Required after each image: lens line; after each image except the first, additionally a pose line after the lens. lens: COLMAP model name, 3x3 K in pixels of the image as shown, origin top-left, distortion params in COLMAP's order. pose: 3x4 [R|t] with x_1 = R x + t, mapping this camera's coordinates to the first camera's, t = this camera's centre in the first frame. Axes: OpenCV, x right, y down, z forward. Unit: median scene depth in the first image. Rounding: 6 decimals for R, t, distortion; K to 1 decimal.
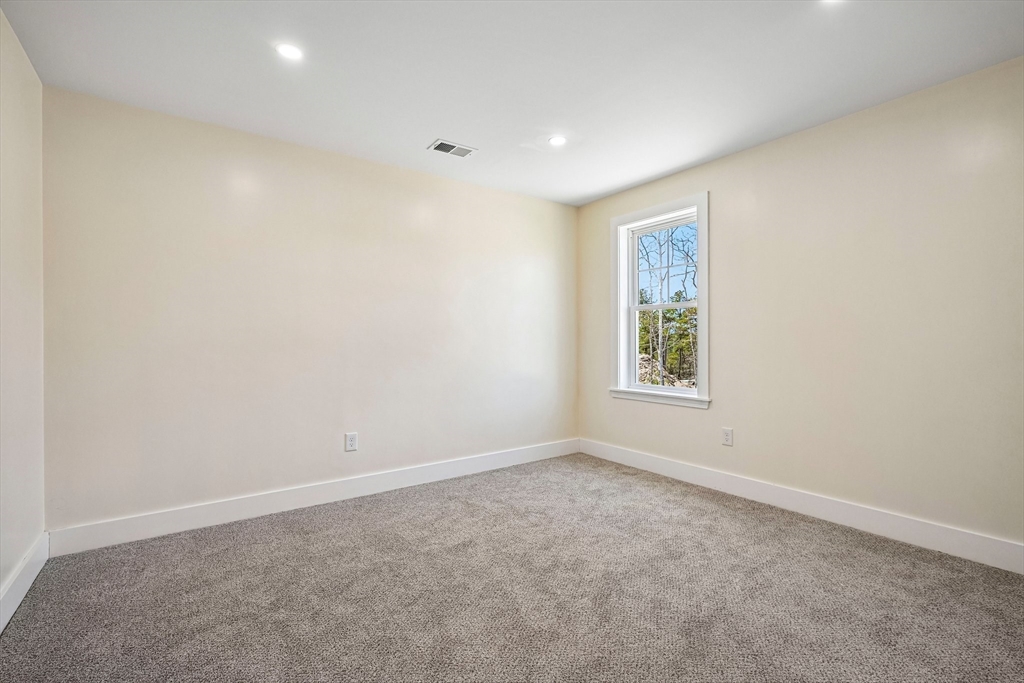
lens RADIAL K [[455.9, 0, 510.4], [0, 455.9, 339.6], [0, 0, 1]] dist [0.000766, -0.000199]
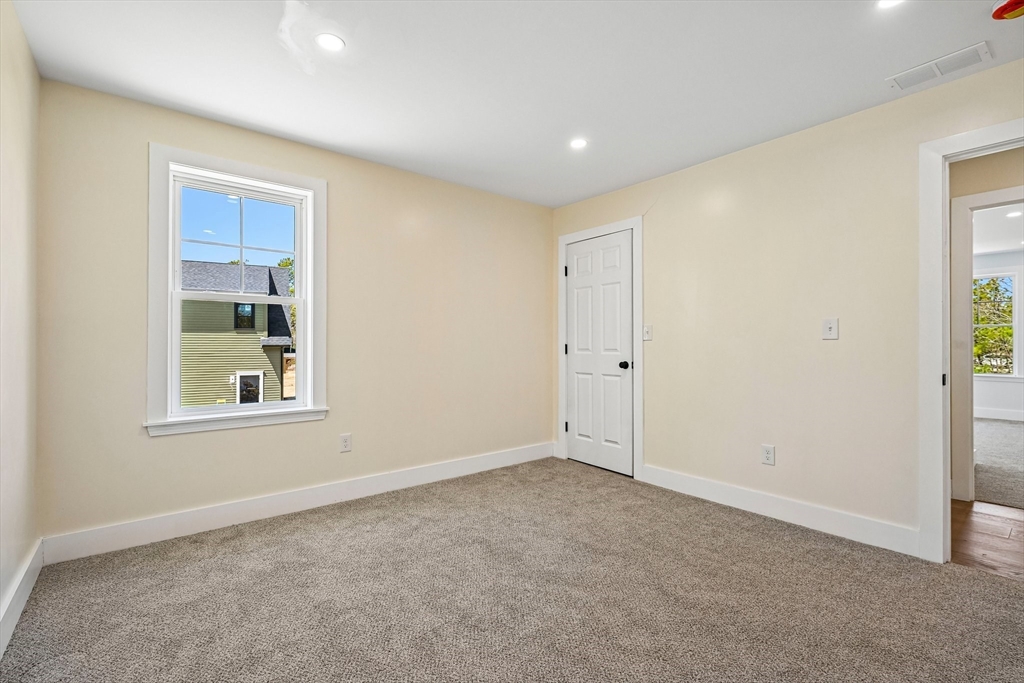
lens RADIAL K [[455.9, 0, 511.1], [0, 455.9, 339.7], [0, 0, 1]] dist [0.000766, -0.000199]
pose [[-0.060115, 0.014271, 0.998089, -0.517200], [-0.003376, 0.999889, -0.014500, 0.005103], [-0.998186, -0.004242, -0.060061, 0.702261]]
